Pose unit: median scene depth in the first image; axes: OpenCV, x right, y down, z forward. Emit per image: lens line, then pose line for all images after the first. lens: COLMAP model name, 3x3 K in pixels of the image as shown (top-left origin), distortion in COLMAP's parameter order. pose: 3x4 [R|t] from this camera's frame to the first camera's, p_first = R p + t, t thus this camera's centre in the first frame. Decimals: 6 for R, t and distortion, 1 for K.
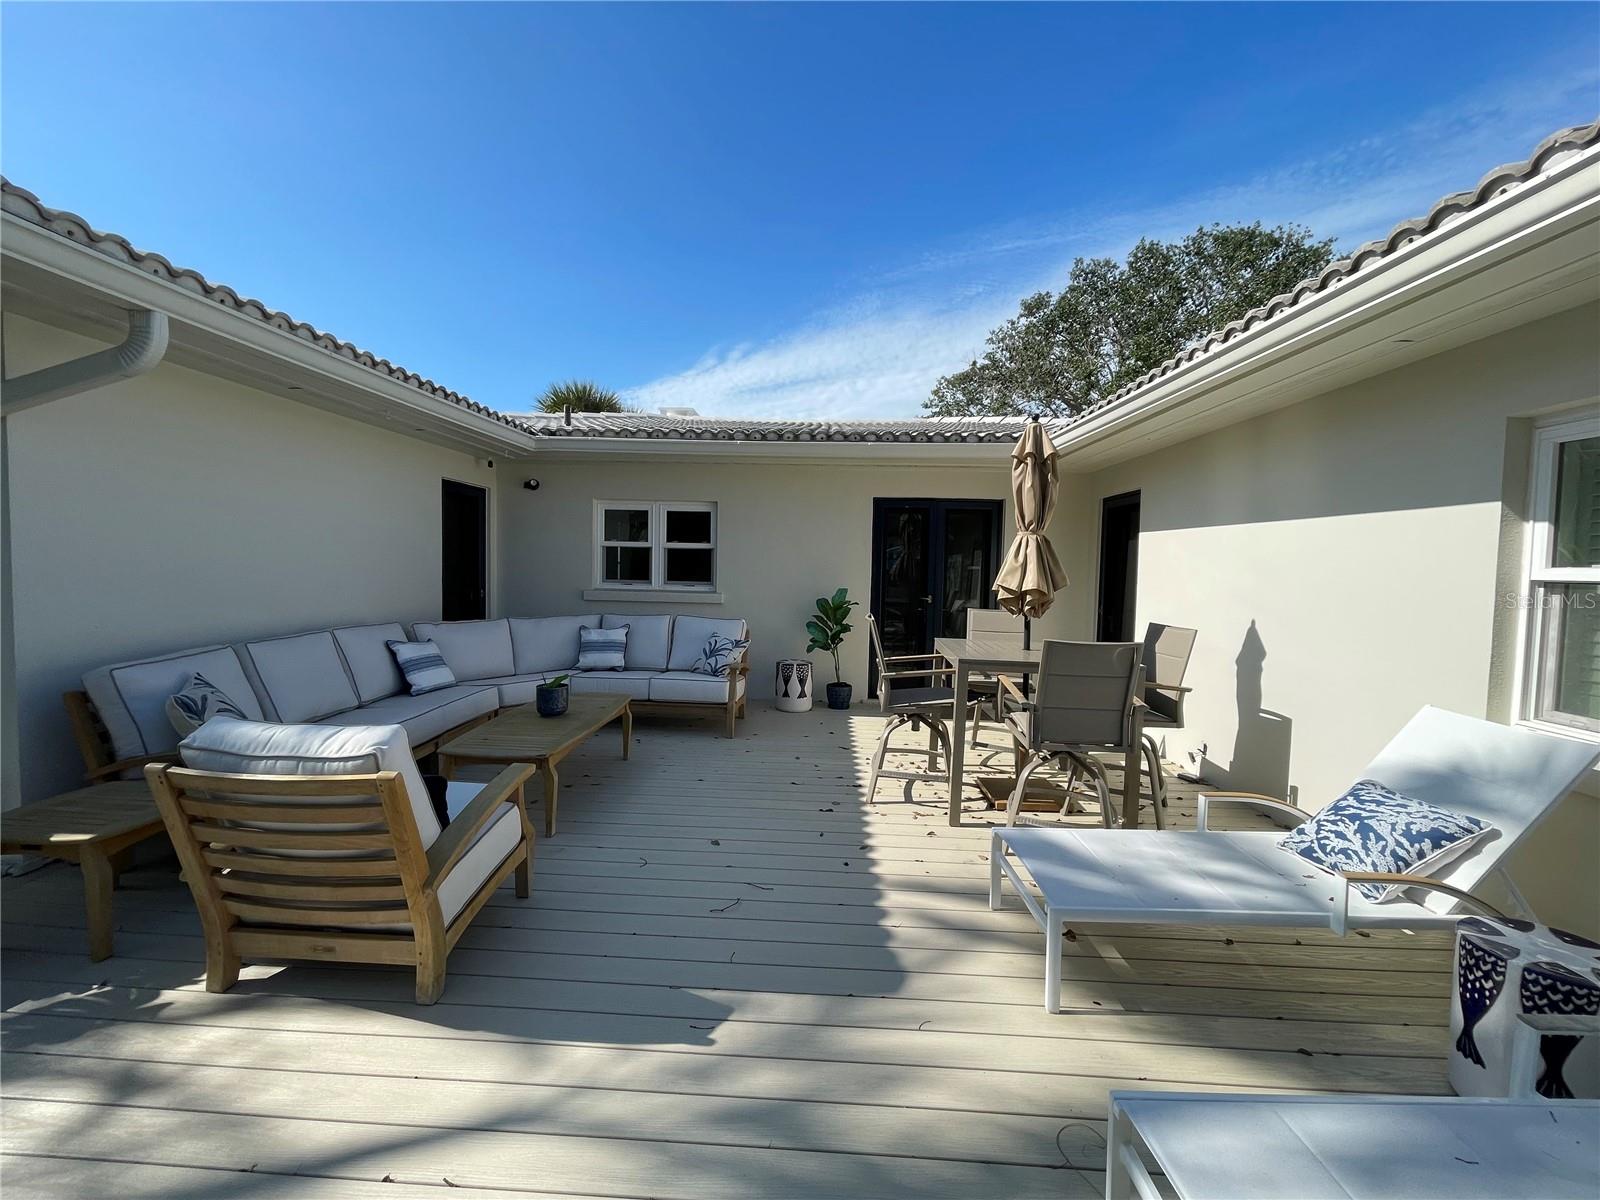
lens RADIAL K [[645.0, 0, 794.8], [0, 645.0, 592.1], [0, 0, 1]] dist [-0.002642, 0.000256]
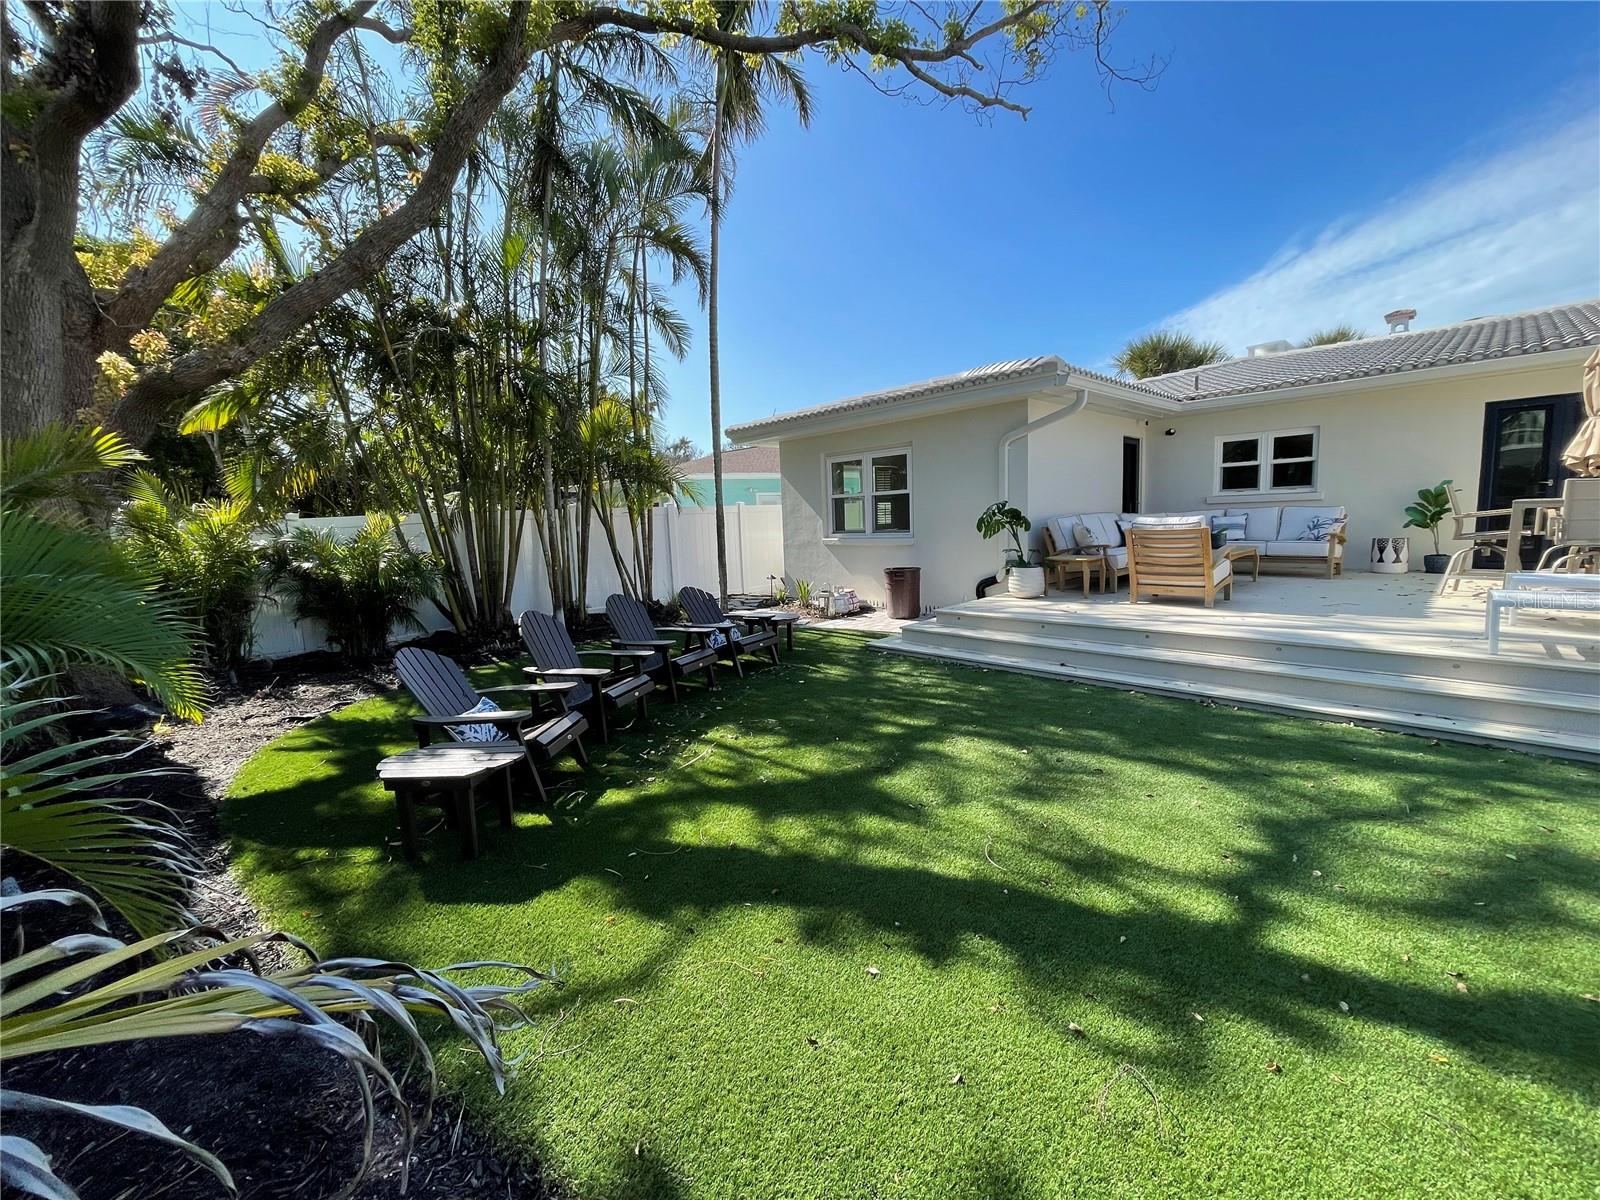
lens RADIAL K [[645.0, 0, 794.8], [0, 645.0, 592.1], [0, 0, 1]] dist [-0.002642, 0.000256]
pose [[0.714198, 0.029280, -0.699331, 0.052755], [0.023989, 0.997514, 0.066263, 0.098585], [0.699532, -0.064101, 0.711720, -0.806741]]
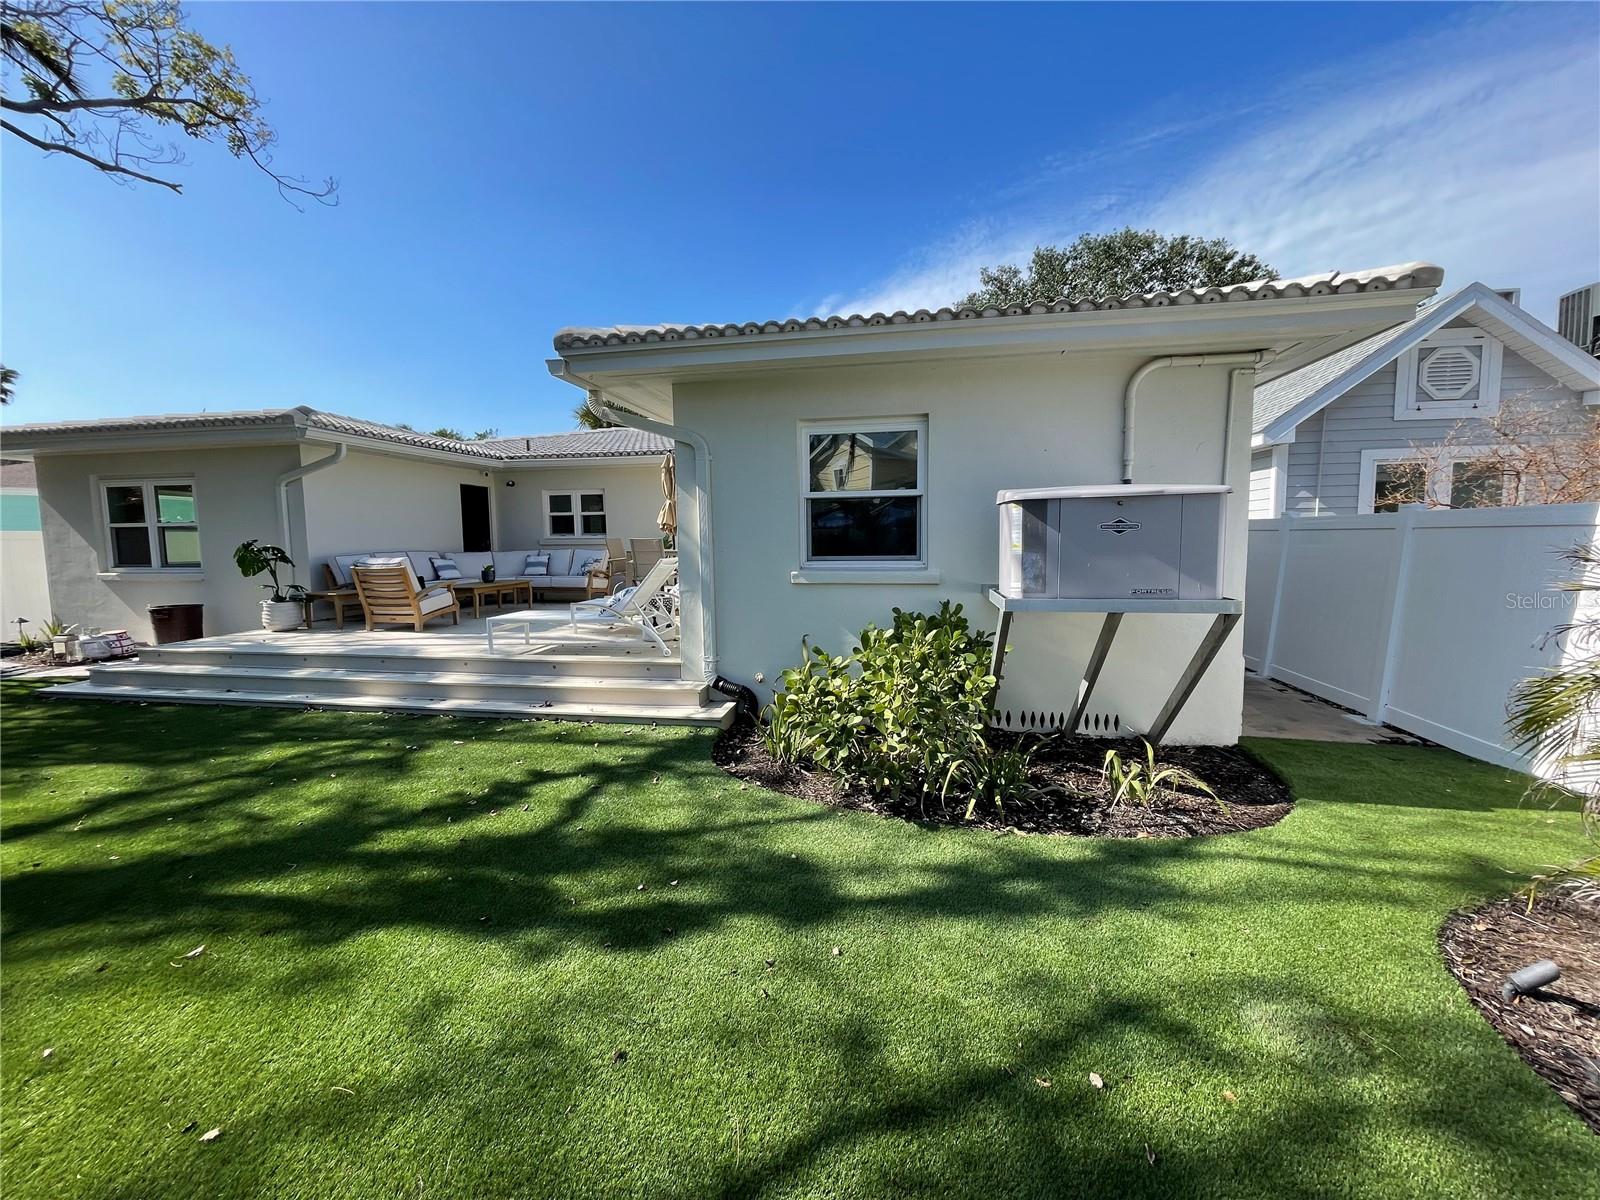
lens RADIAL K [[645.0, 0, 794.8], [0, 645.0, 592.1], [0, 0, 1]] dist [-0.002642, 0.000256]
pose [[0.990159, -0.019977, -0.138516, 0.672502], [0.025139, 0.999049, 0.035617, 0.103203], [0.137673, -0.038749, 0.989719, -0.763783]]
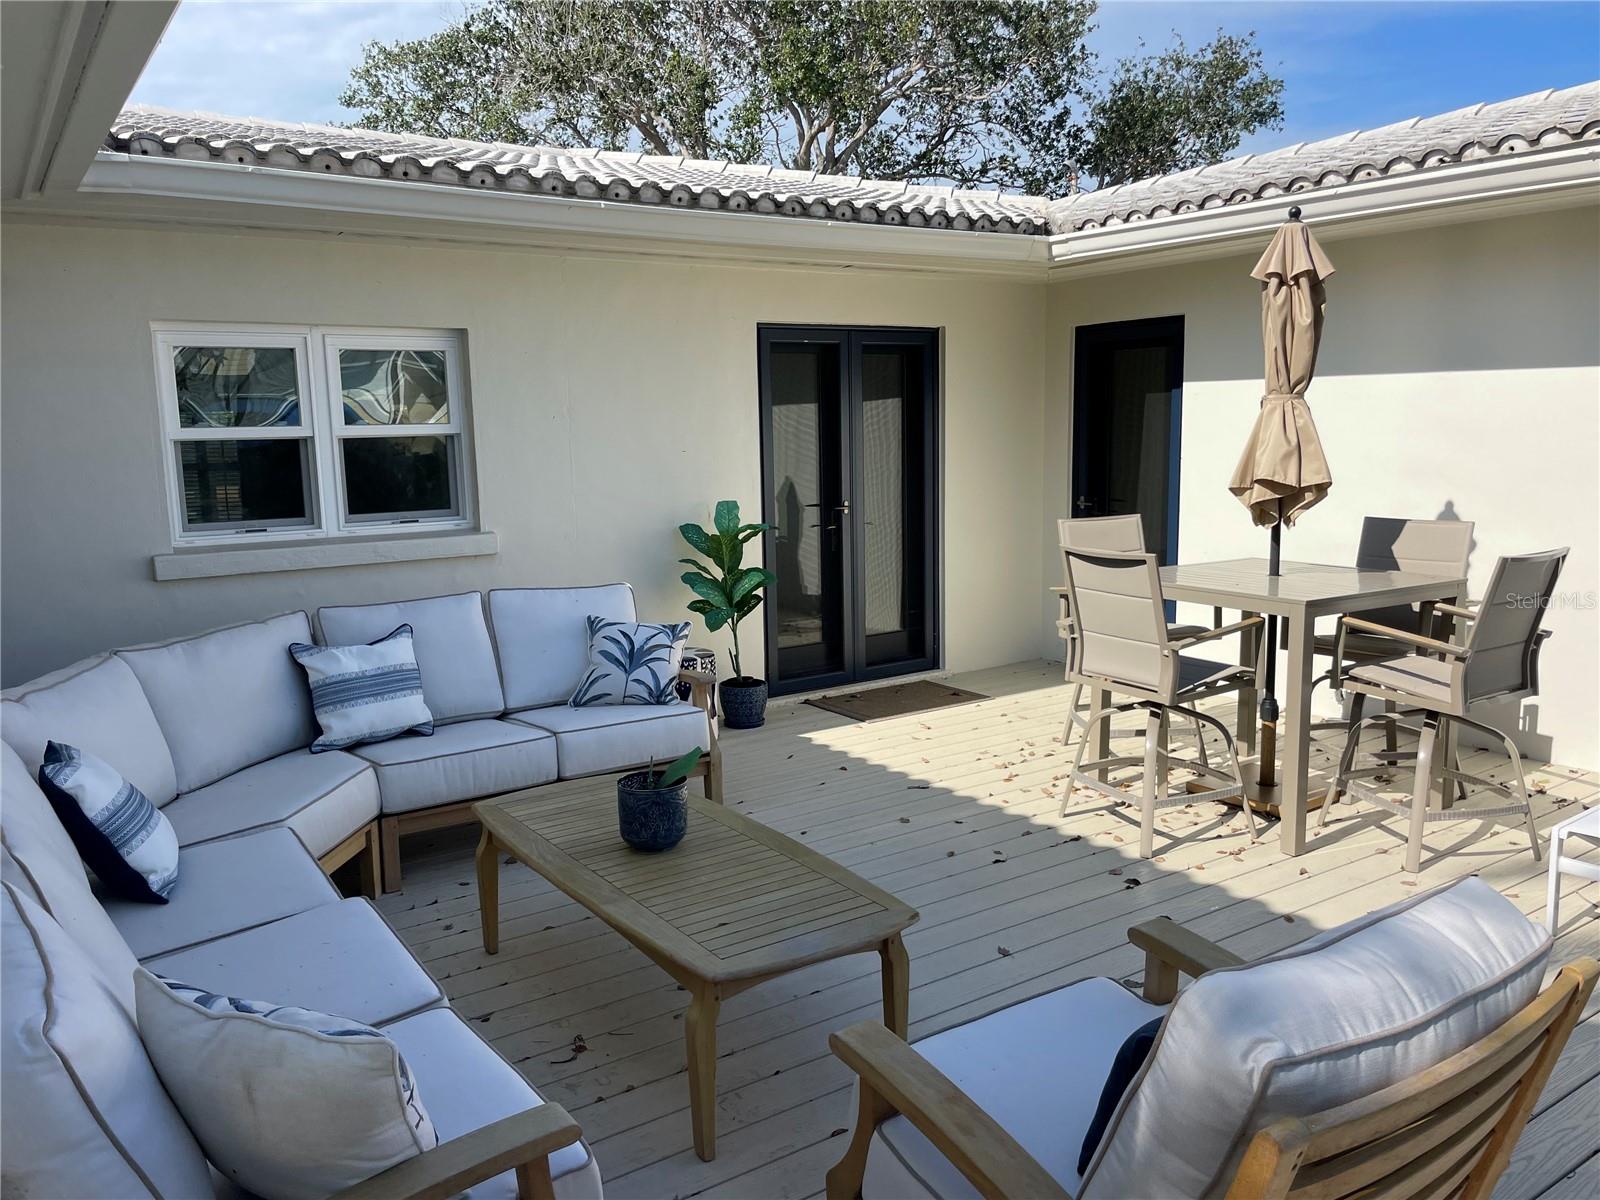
lens RADIAL K [[1214.9, 0, 774.6], [0, 1214.9, 600.2], [0, 0, 1]] dist [0.086644, -0.118527]
pose [[0.806609, -0.126868, 0.577309, -0.470337], [0.067548, 0.990080, 0.123201, -0.044926], [-0.587213, -0.060379, 0.807178, 0.173810]]
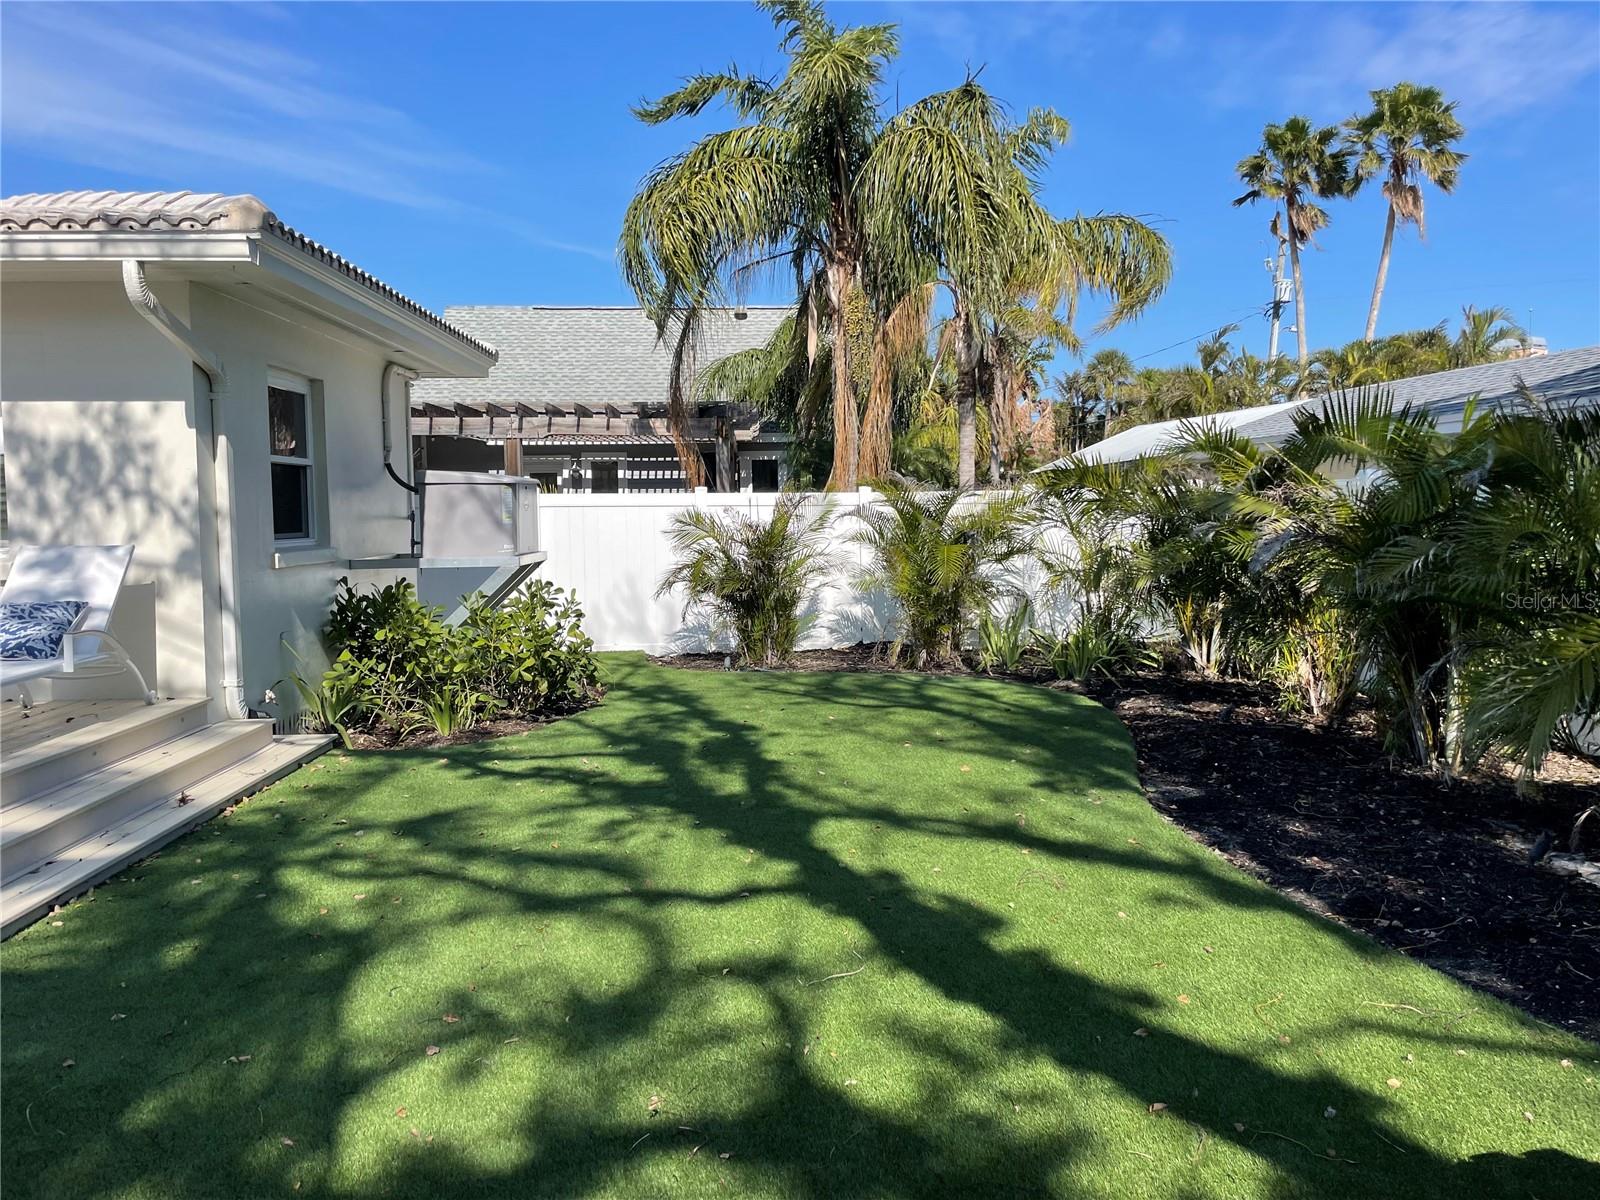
lens RADIAL K [[1200.7, 0, 779.2], [0, 1200.7, 578.7], [0, 0, 1]] dist [0.069310, -0.103603]
pose [[-0.066675, -0.078664, 0.994669, -0.700445], [0.057165, 0.994949, 0.082518, 0.058216], [-0.996136, 0.062362, -0.061841, -0.377720]]
